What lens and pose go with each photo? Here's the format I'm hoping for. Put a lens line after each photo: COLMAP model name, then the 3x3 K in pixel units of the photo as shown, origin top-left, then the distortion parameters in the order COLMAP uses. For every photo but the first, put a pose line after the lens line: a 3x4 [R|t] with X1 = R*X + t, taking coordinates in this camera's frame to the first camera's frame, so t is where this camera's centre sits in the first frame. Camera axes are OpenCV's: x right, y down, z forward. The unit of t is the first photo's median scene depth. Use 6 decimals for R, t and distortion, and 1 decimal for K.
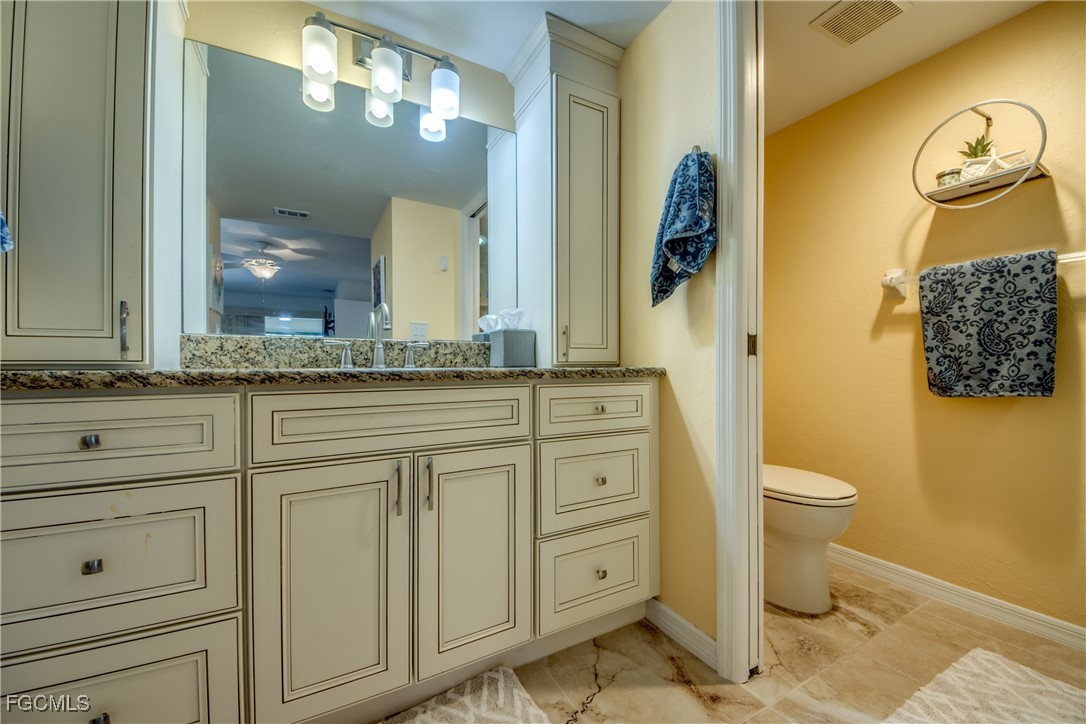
lens RADIAL K [[408.4, 0, 543.0], [0, 408.4, 362.0], [0, 0, 1]] dist [0.056191, -0.032927]
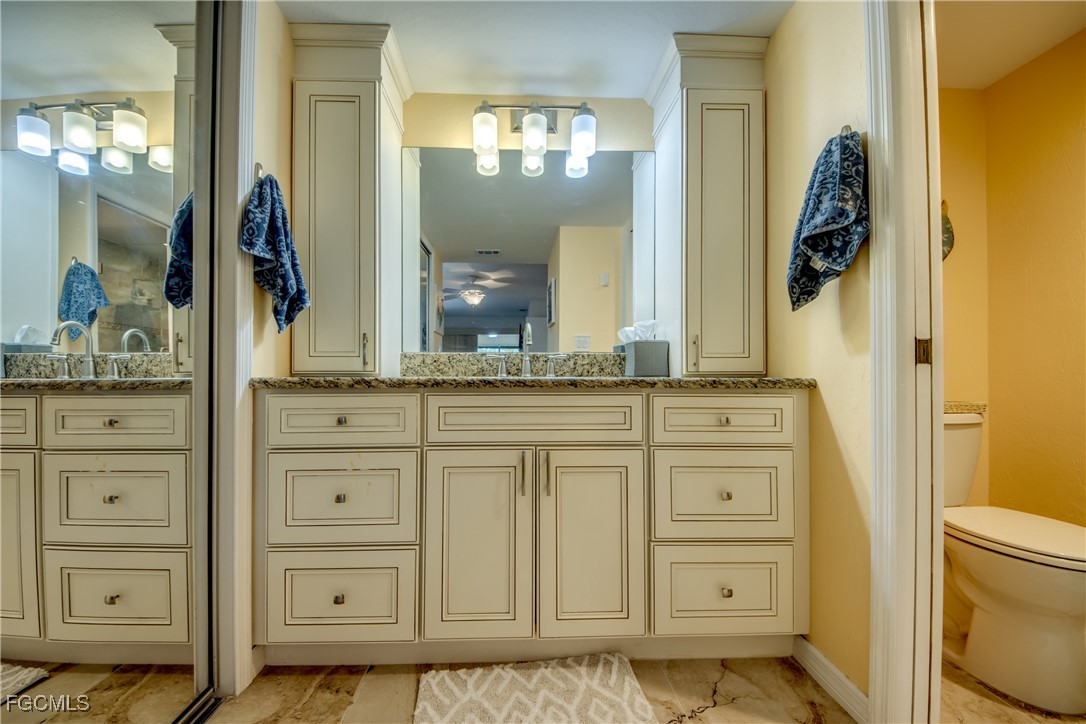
lens RADIAL K [[408.4, 0, 543.0], [0, 408.4, 362.0], [0, 0, 1]] dist [0.056191, -0.032927]
pose [[0.901539, -0.010265, -0.432576, 0.174179], [0.000612, 0.999748, -0.022449, -0.001587], [0.432697, 0.019974, 0.901318, -0.066414]]
